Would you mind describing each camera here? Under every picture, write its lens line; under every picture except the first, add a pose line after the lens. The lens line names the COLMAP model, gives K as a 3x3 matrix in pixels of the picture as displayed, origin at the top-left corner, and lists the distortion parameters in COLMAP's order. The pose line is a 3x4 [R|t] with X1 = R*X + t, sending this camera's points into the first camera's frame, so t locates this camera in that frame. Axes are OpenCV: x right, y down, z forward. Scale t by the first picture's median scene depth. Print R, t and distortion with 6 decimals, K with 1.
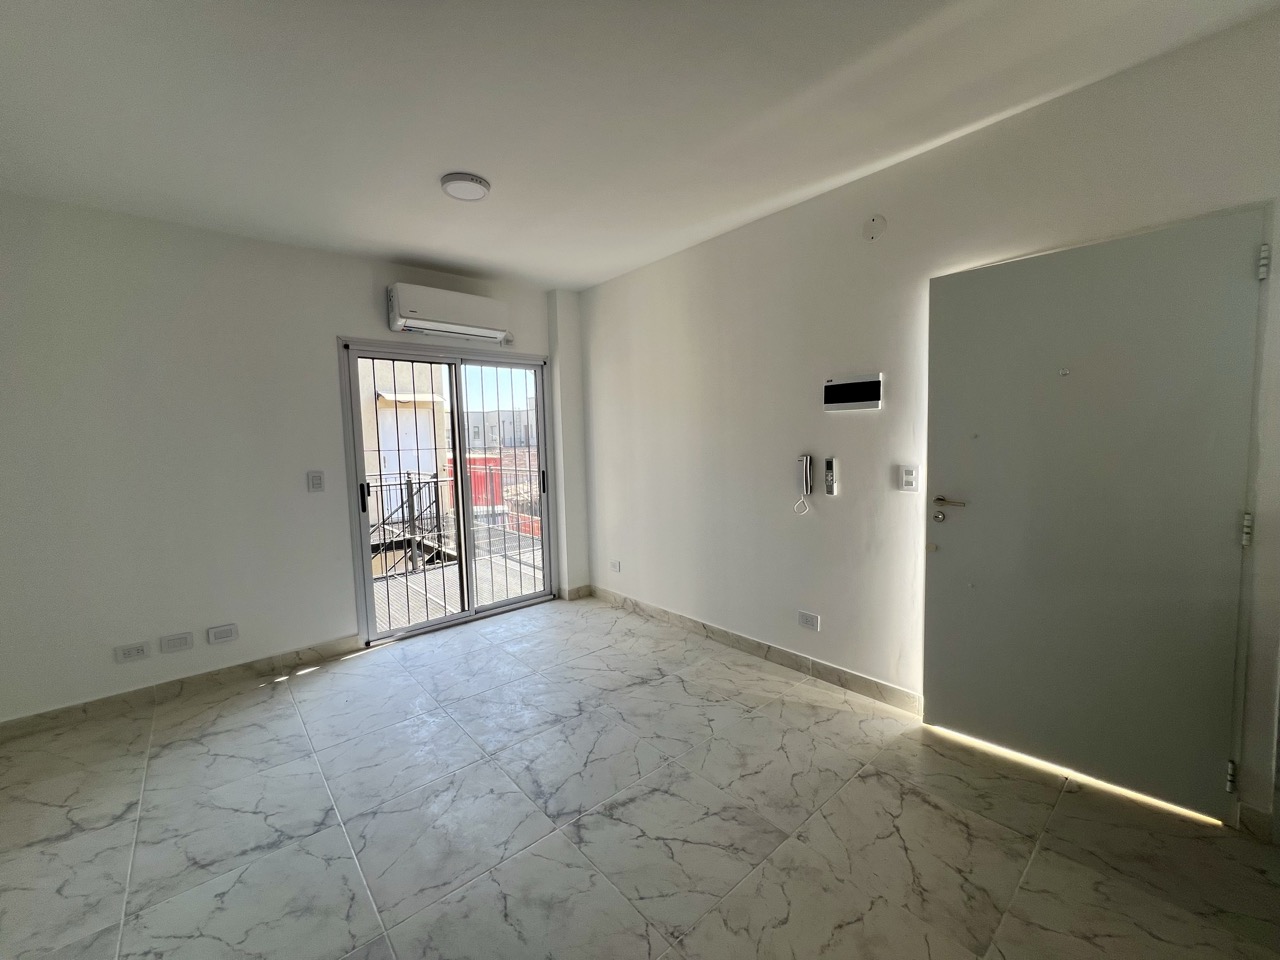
lens RADIAL K [[513.5, 0, 638.9], [0, 513.5, 481.7], [0, 0, 1]] dist [0.000001, -0.000340]
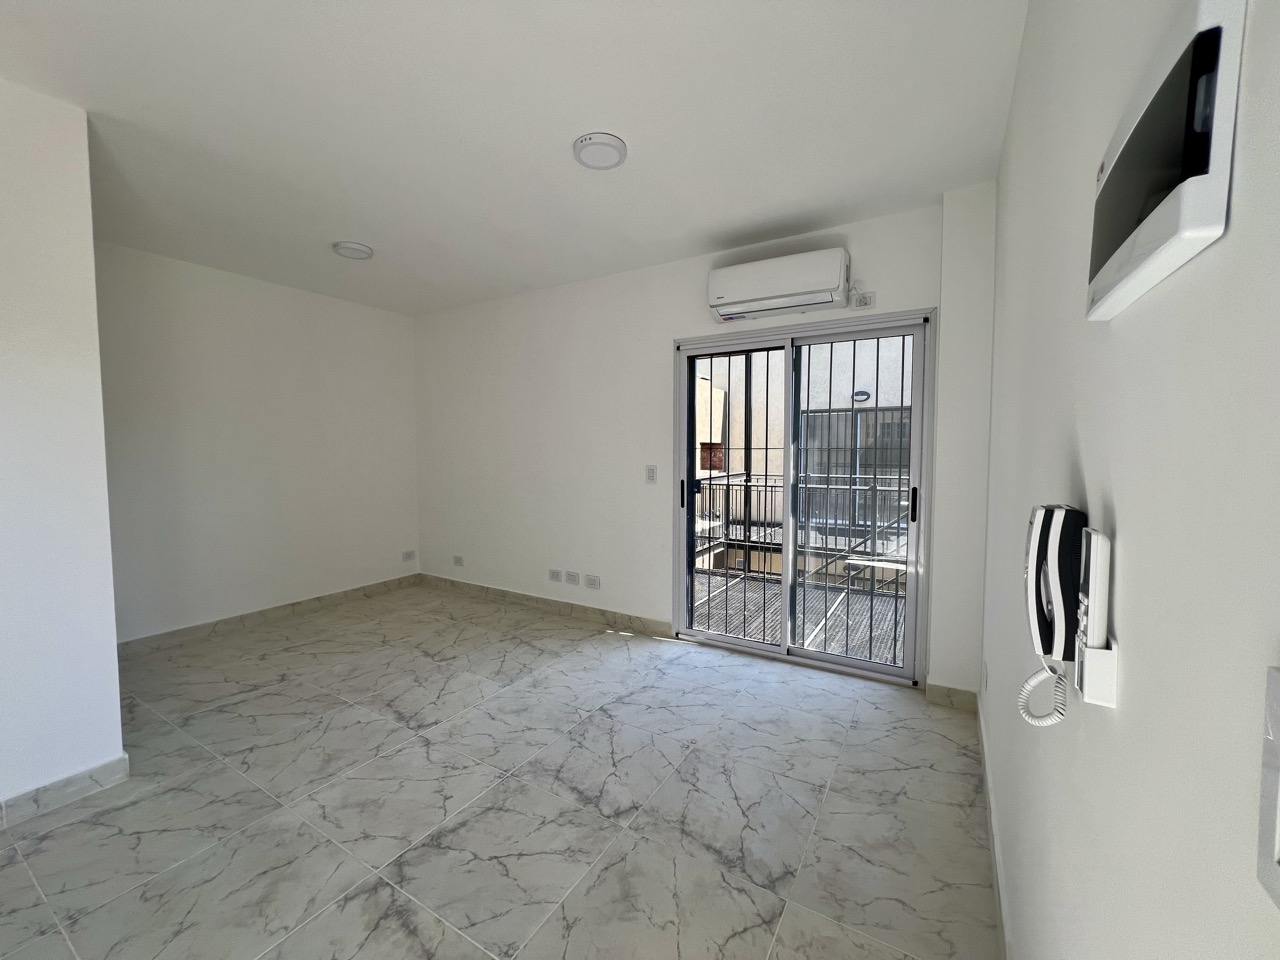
lens RADIAL K [[514.8, 0, 639.6], [0, 514.8, 477.2], [0, 0, 1]] dist [-0.006442, 0.001809]
pose [[0.306924, 0.077985, -0.948534, 0.548119], [-0.088234, 0.994677, 0.053229, -0.063939], [0.947635, 0.067355, 0.312171, 0.788407]]
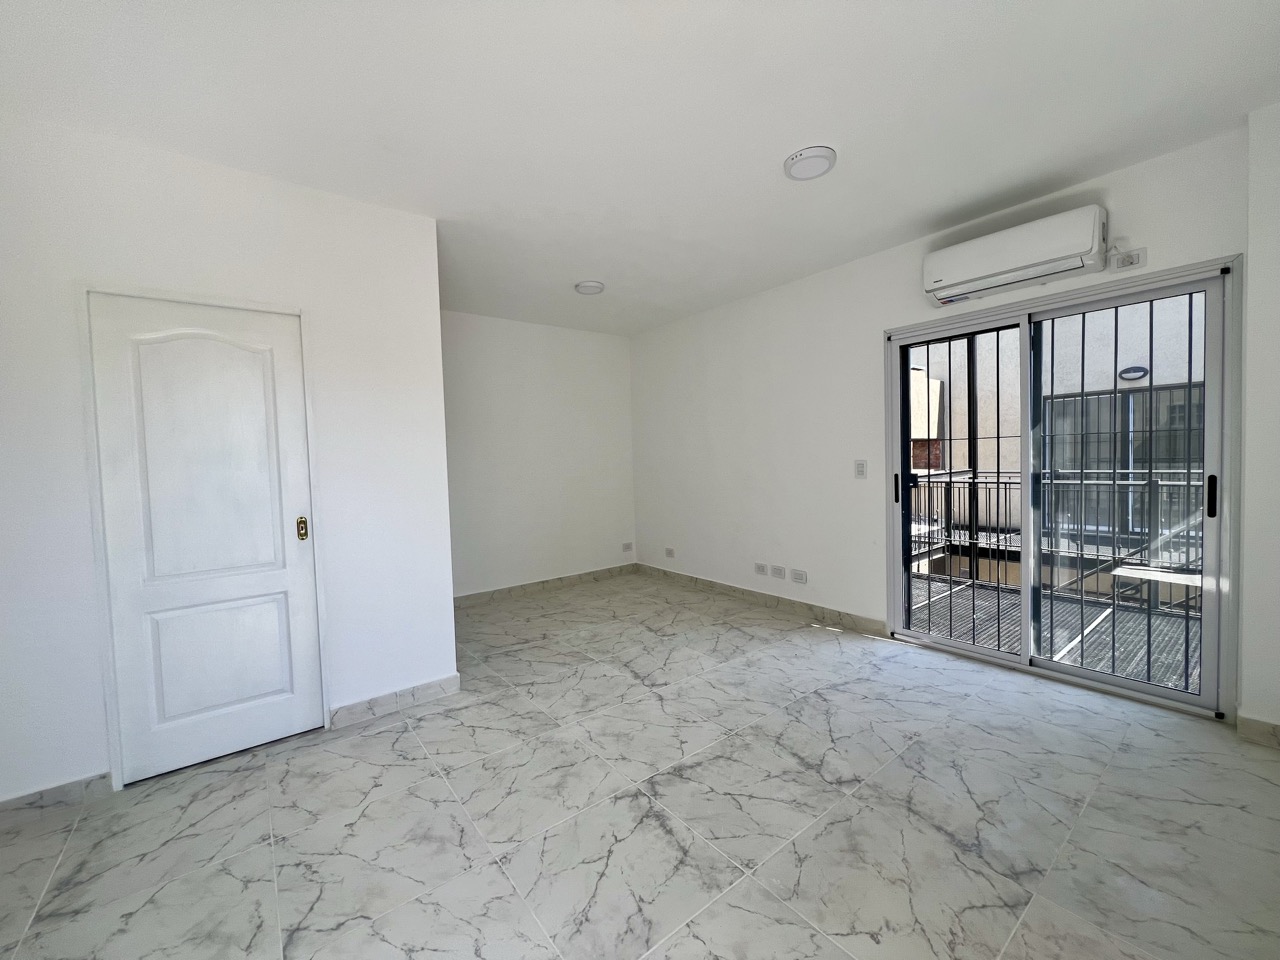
lens RADIAL K [[514.8, 0, 637.8], [0, 514.8, 477.5], [0, 0, 1]] dist [-0.006442, 0.001809]
pose [[-0.054650, 0.066100, -0.996315, 0.640525], [-0.052366, 0.996244, 0.068968, -0.041374], [0.997131, 0.055942, -0.050984, 0.729188]]
